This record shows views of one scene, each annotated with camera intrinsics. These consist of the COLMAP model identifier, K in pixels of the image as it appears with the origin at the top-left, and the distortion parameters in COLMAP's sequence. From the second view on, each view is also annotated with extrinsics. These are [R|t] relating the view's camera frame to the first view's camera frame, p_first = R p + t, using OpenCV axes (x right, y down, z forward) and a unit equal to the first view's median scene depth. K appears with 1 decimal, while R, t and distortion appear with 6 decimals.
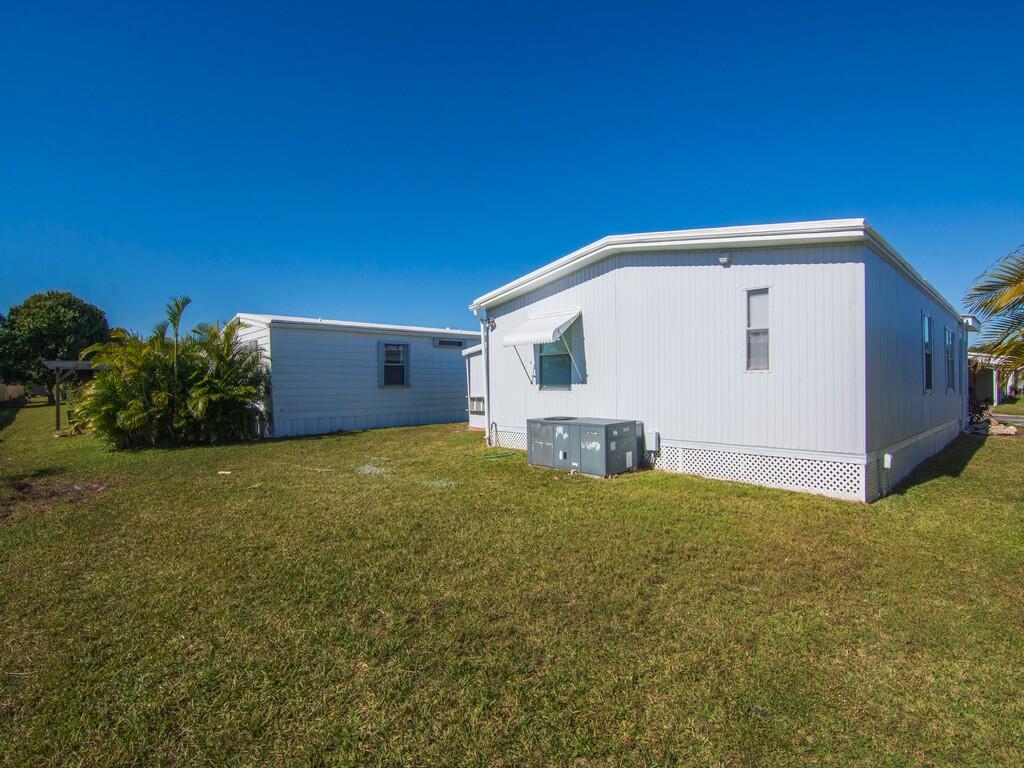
lens RADIAL K [[497.5, 0, 512.0], [0, 497.5, 384.0], [0, 0, 1]] dist [-0.000928, -0.000096]
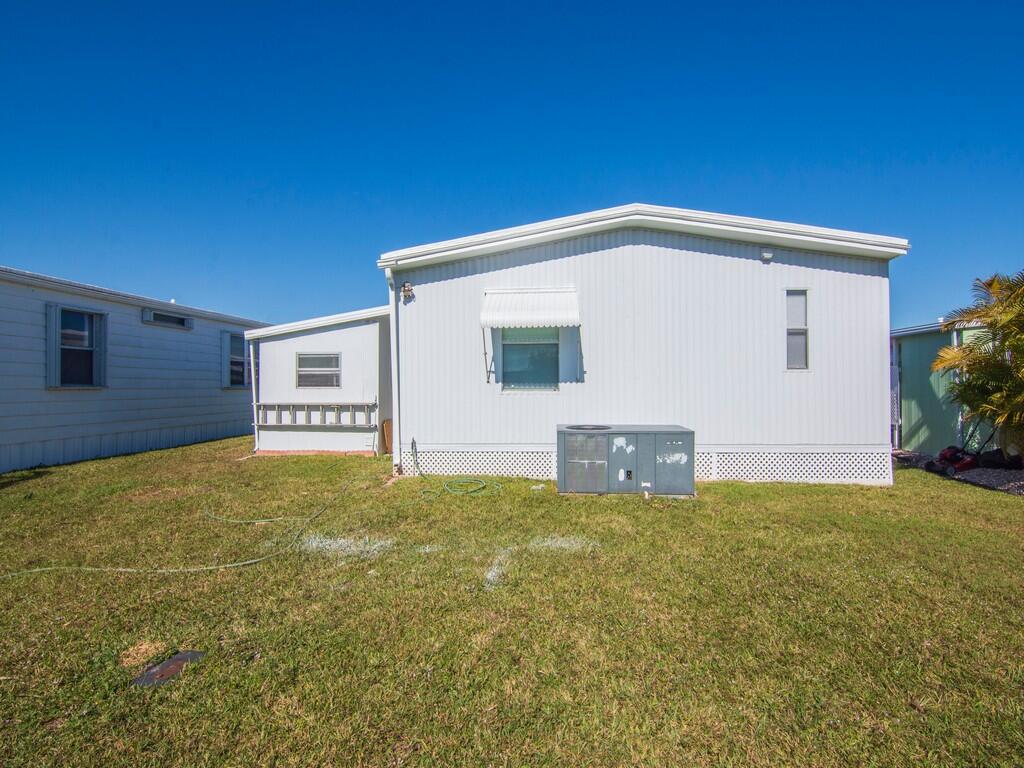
lens RADIAL K [[518.2, 0, 512.0], [0, 518.2, 384.0], [0, 0, 1]] dist [-0.002598, -0.000884]
pose [[0.738565, 0.009246, 0.674119, -0.507357], [-0.002288, 0.999935, -0.011208, 0.011983], [-0.674179, 0.006736, 0.738538, 0.477265]]
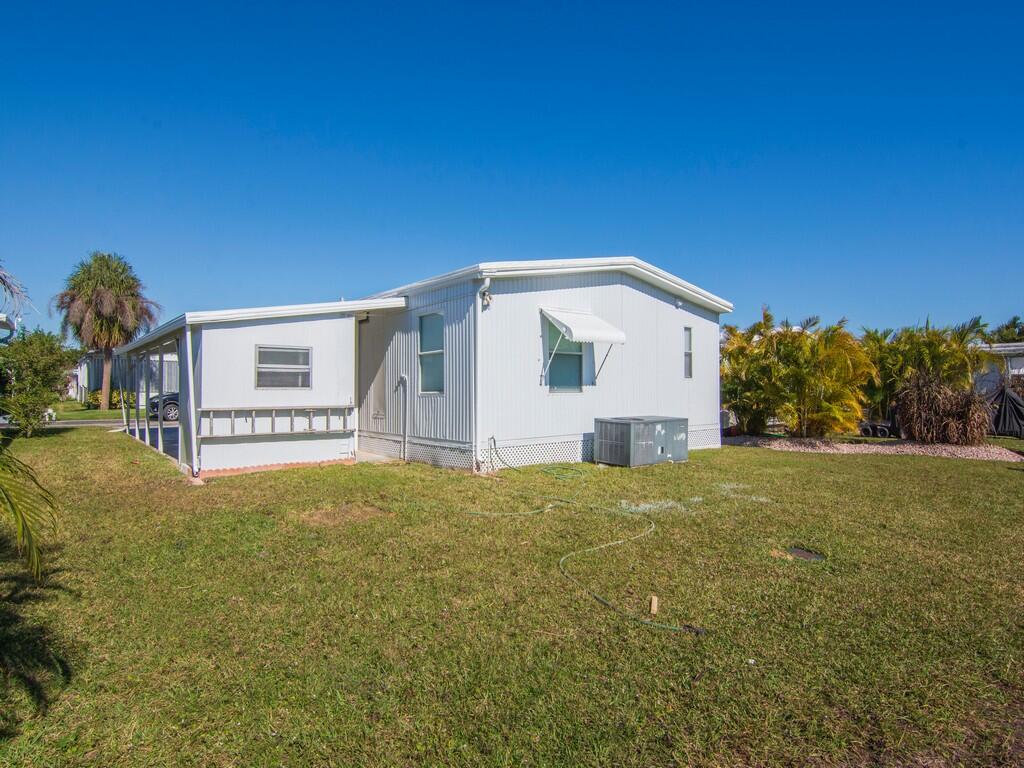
lens RADIAL K [[577.7, 0, 512.0], [0, 577.7, 384.0], [0, 0, 1]] dist [-0.002554, -0.000212]
pose [[0.066817, 0.009237, 0.997722, -1.085702], [-0.004077, 0.999951, -0.008984, 0.008104], [-0.997757, -0.003468, 0.066851, 1.122618]]
